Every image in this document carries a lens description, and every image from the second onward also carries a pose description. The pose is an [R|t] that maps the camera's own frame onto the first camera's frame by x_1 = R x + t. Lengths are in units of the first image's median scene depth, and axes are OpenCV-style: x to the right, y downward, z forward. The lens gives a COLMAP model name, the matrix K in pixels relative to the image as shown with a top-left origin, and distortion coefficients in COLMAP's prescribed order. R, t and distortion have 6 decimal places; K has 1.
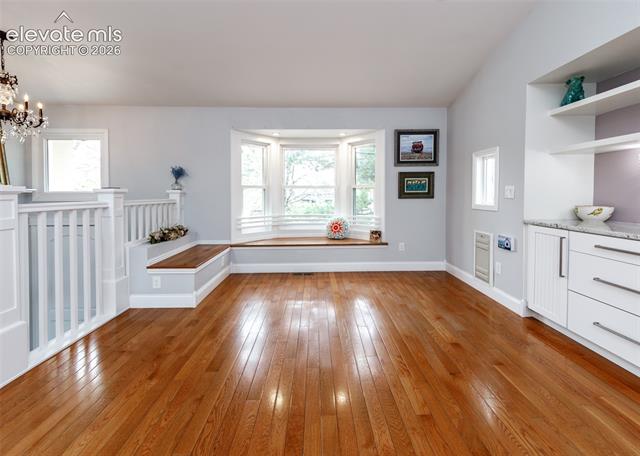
lens RADIAL K [[272.7, 0, 325.2], [0, 272.7, 200.0], [0, 0, 1]] dist [0.017589, 0.000300]
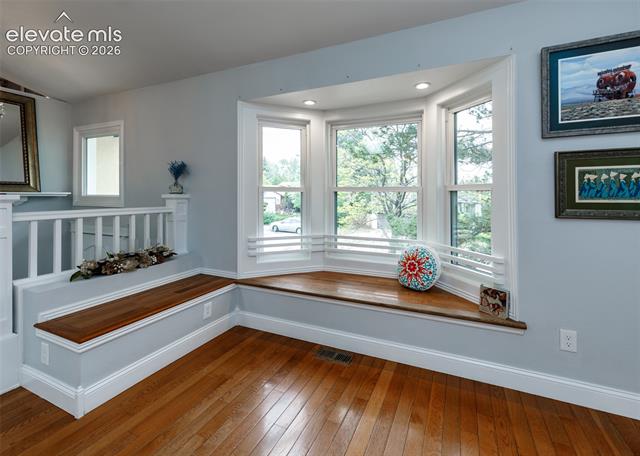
lens RADIAL K [[290.6, 0, 340.3], [0, 290.6, 188.4], [0, 0, 1]] dist [0.019586, 0.000608]
pose [[0.907226, -0.004183, -0.420623, 0.162646], [-0.014765, 0.999018, -0.041783, -0.025402], [0.420384, 0.044117, 0.906273, 0.472006]]
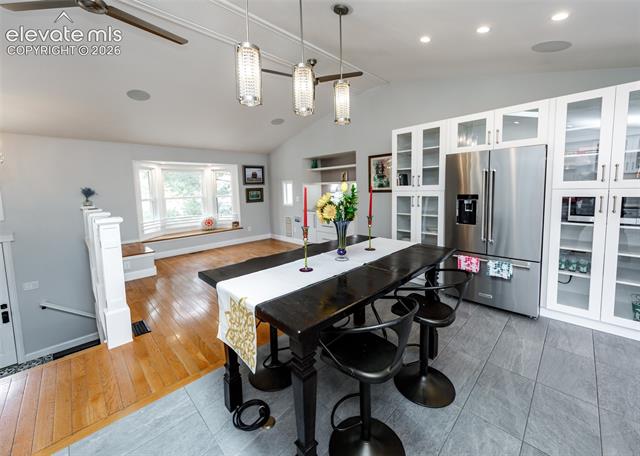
lens RADIAL K [[253.8, 0, 314.1], [0, 253.8, 213.5], [0, 0, 1]] dist [0.006091, -0.000219]
pose [[0.748607, -0.083829, 0.657693, -0.519029], [0.042764, 0.996014, 0.078275, -0.048601], [-0.661633, -0.030472, 0.749208, -0.578262]]
